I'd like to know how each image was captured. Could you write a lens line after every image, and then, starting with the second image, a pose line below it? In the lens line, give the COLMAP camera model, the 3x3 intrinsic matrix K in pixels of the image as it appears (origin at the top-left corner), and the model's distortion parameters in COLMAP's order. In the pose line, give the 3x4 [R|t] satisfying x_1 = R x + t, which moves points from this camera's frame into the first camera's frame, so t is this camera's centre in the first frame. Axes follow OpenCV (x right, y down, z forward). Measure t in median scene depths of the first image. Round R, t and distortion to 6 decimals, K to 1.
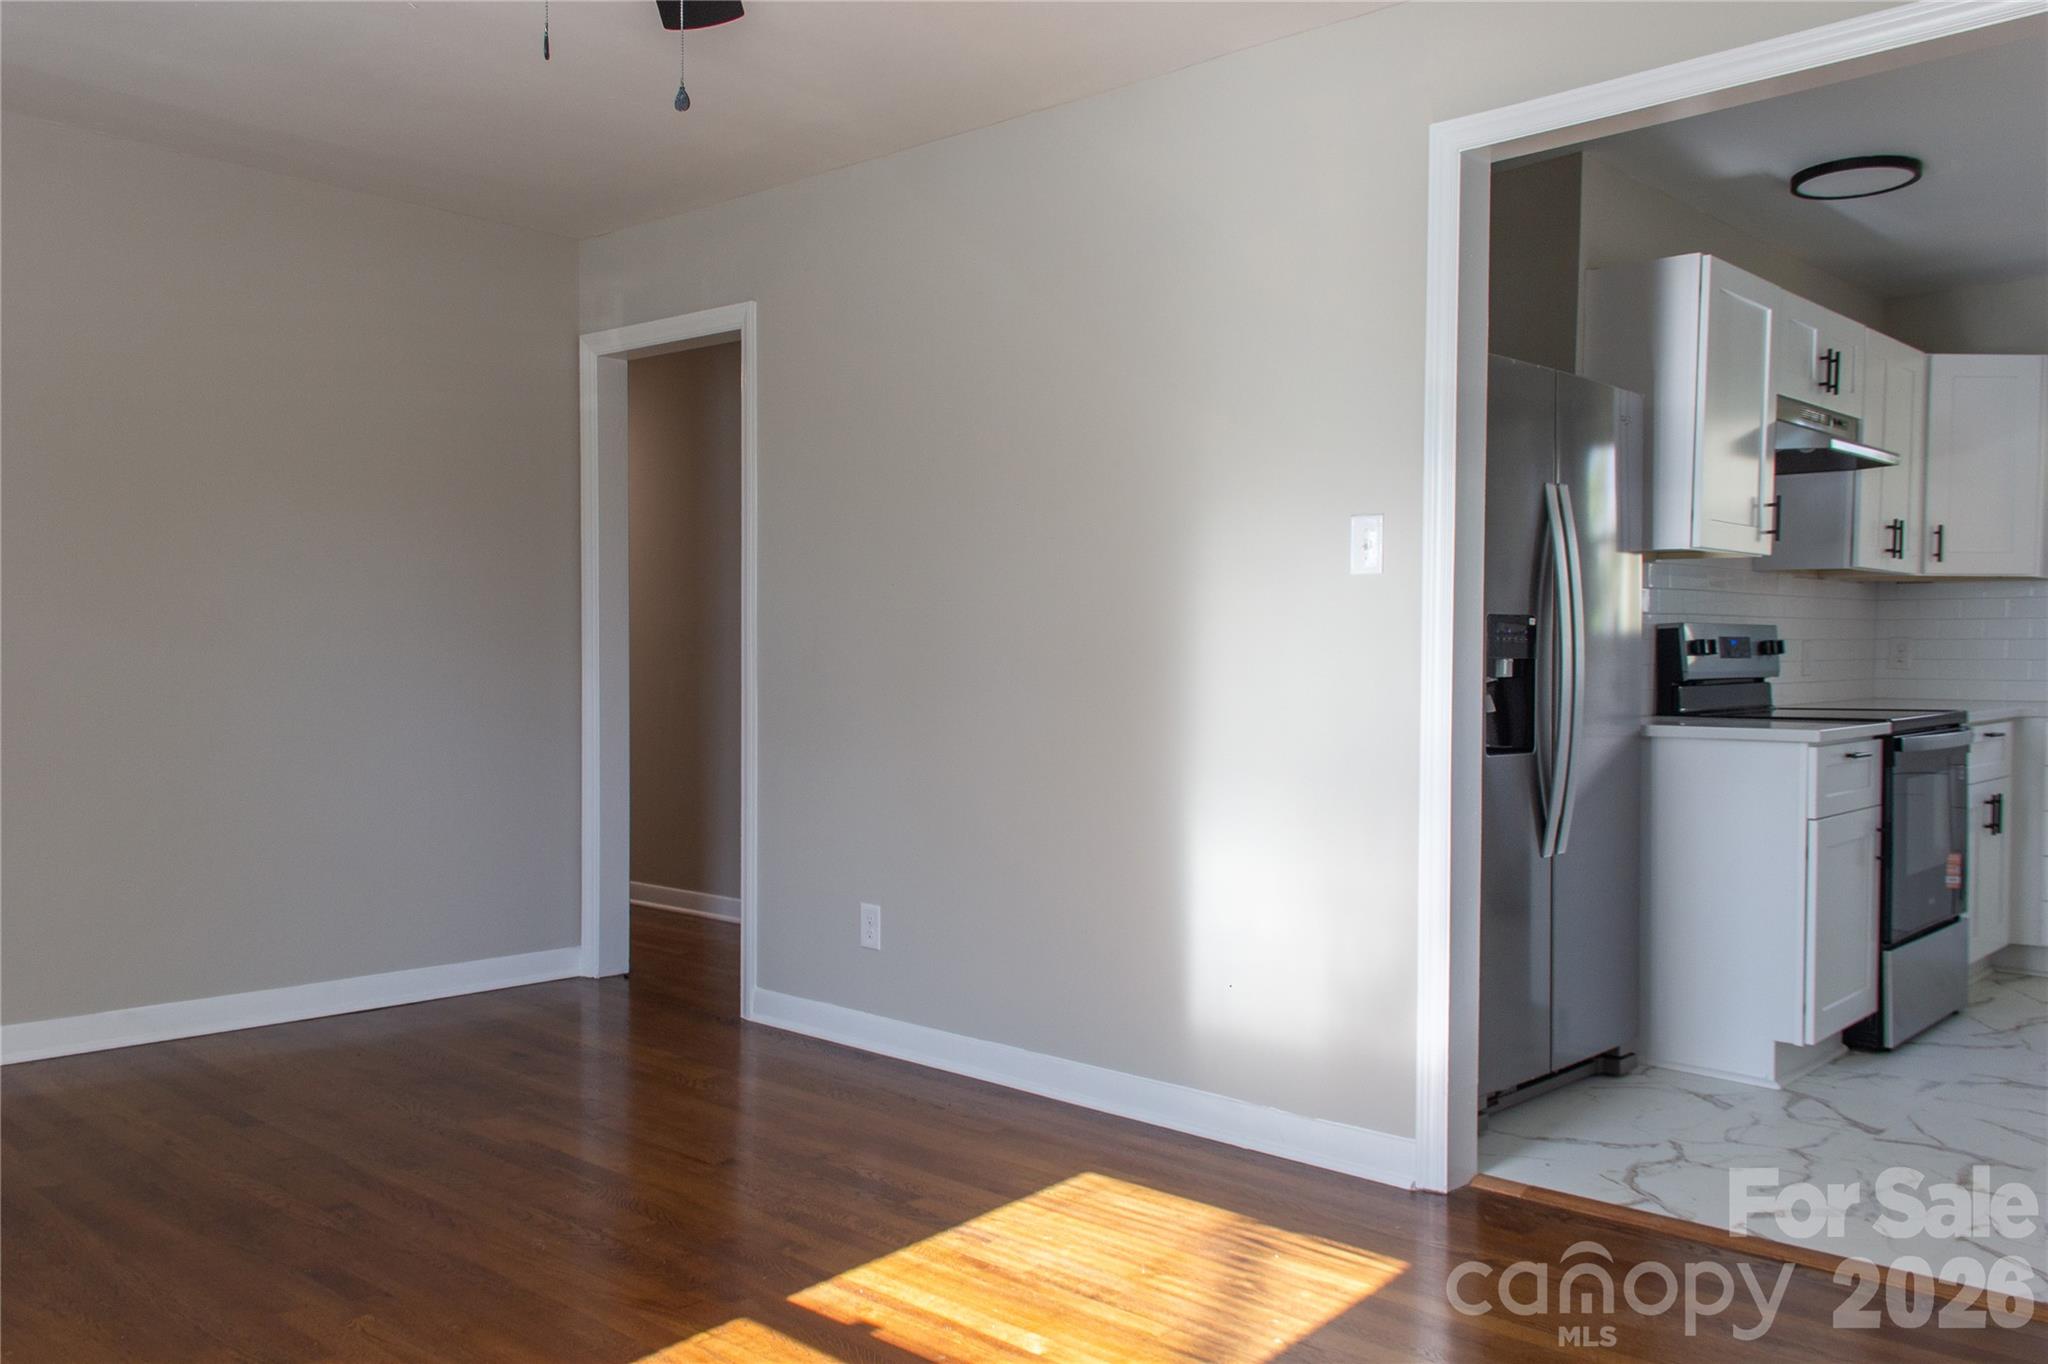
lens RADIAL K [[1713.1, 0, 1024.9], [0, 1713.1, 679.6], [0, 0, 1]] dist [0.041781, 0.010262]
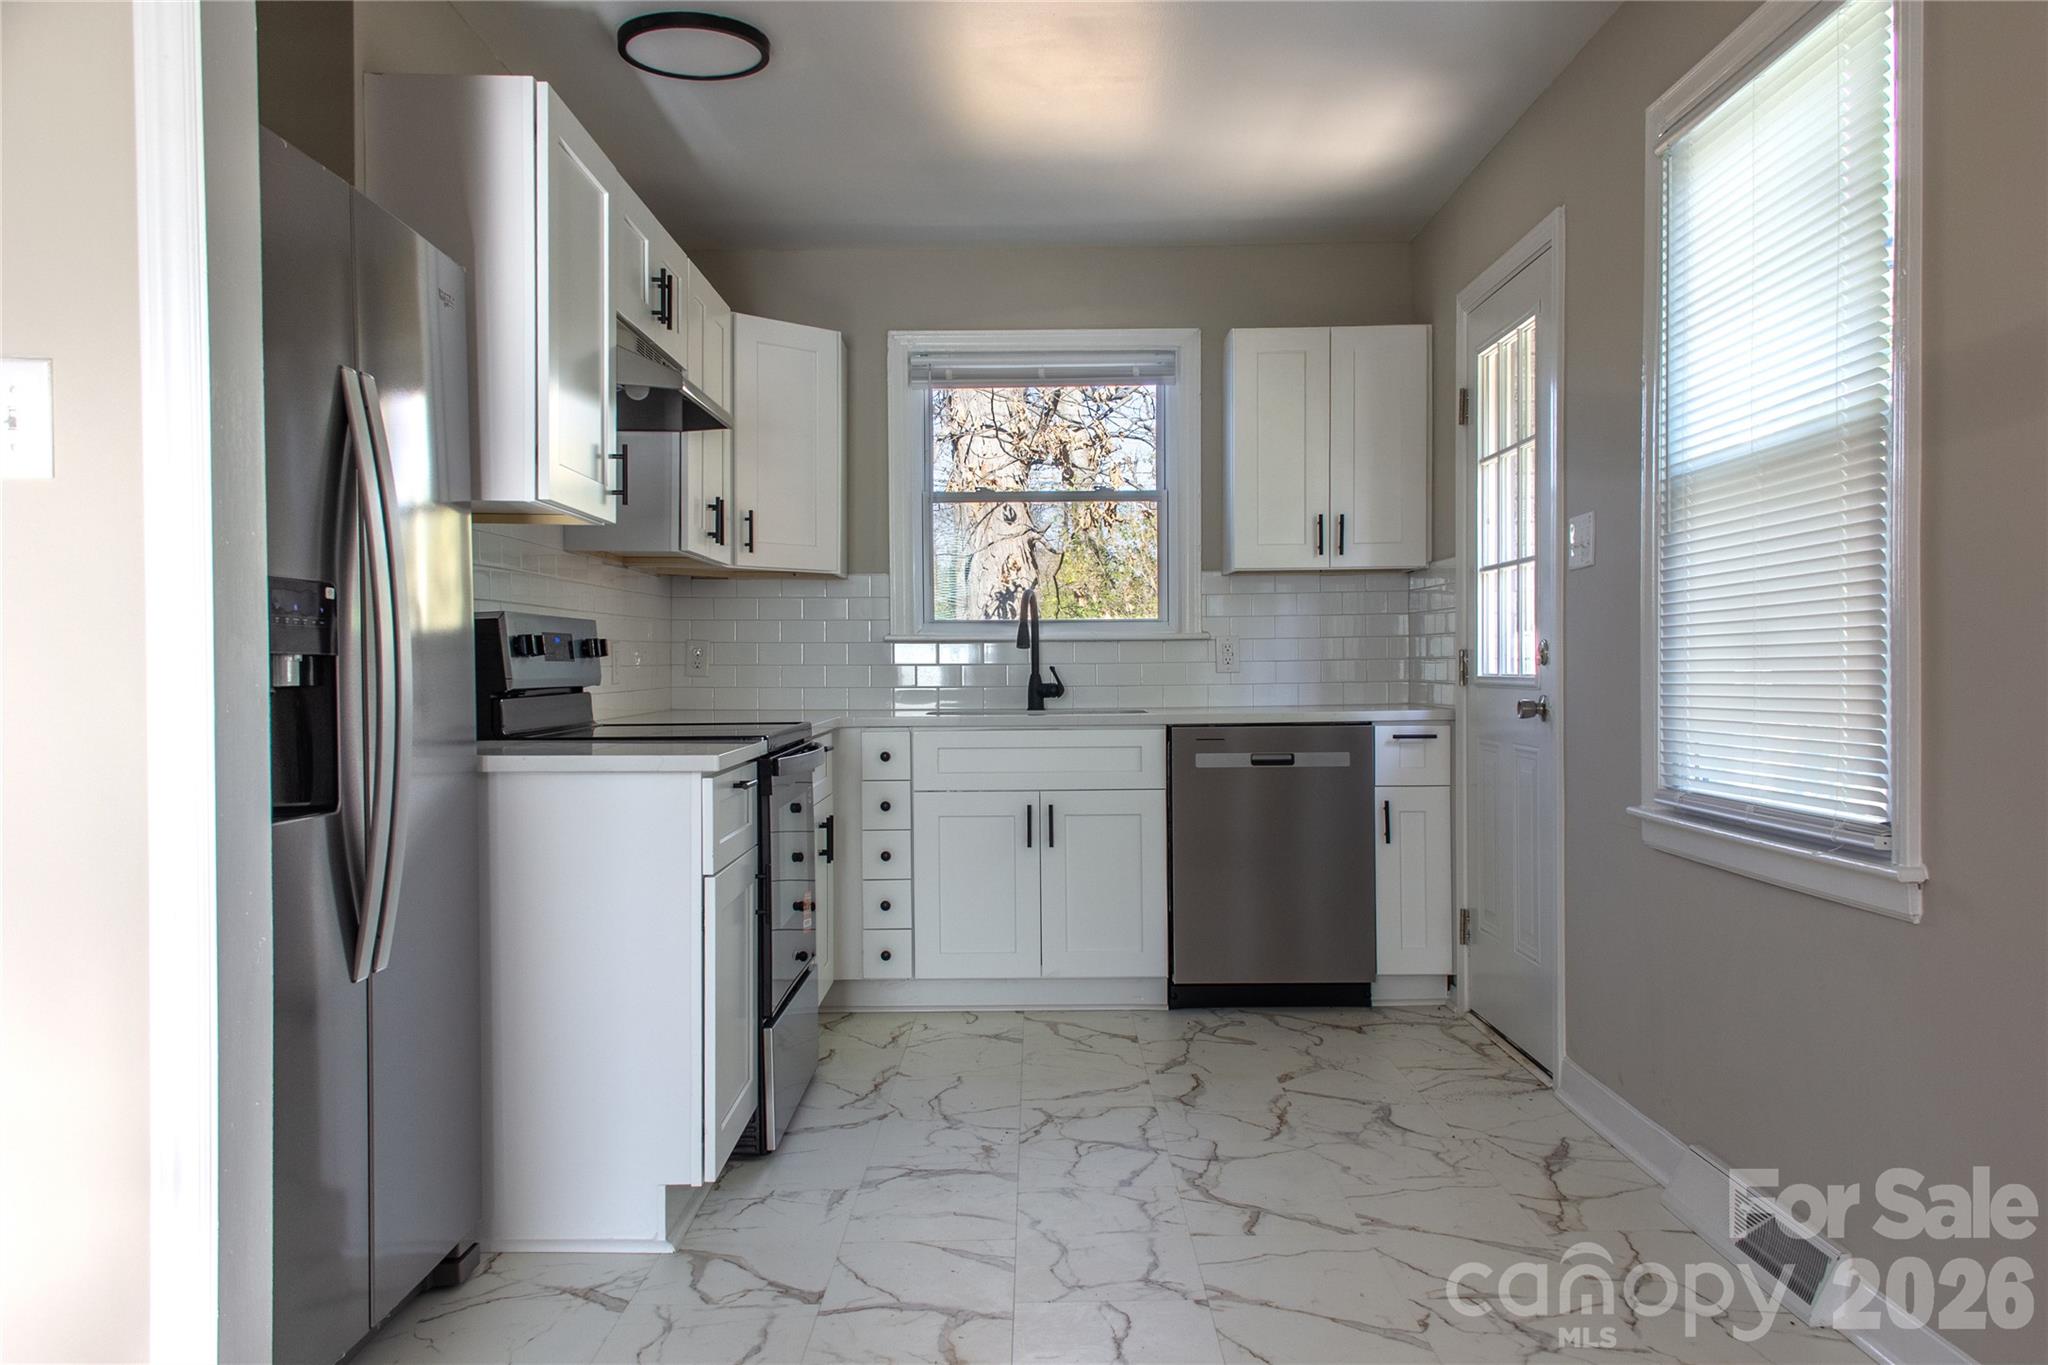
lens RADIAL K [[1713.1, 0, 1023.3], [0, 1713.1, 719.8], [0, 0, 1]] dist [0.041781, 0.010262]
pose [[0.743455, -0.024874, 0.668324, 0.060537], [0.015747, 0.999682, 0.019689, 0.001842], [-0.668601, -0.004114, 0.743610, 0.326073]]
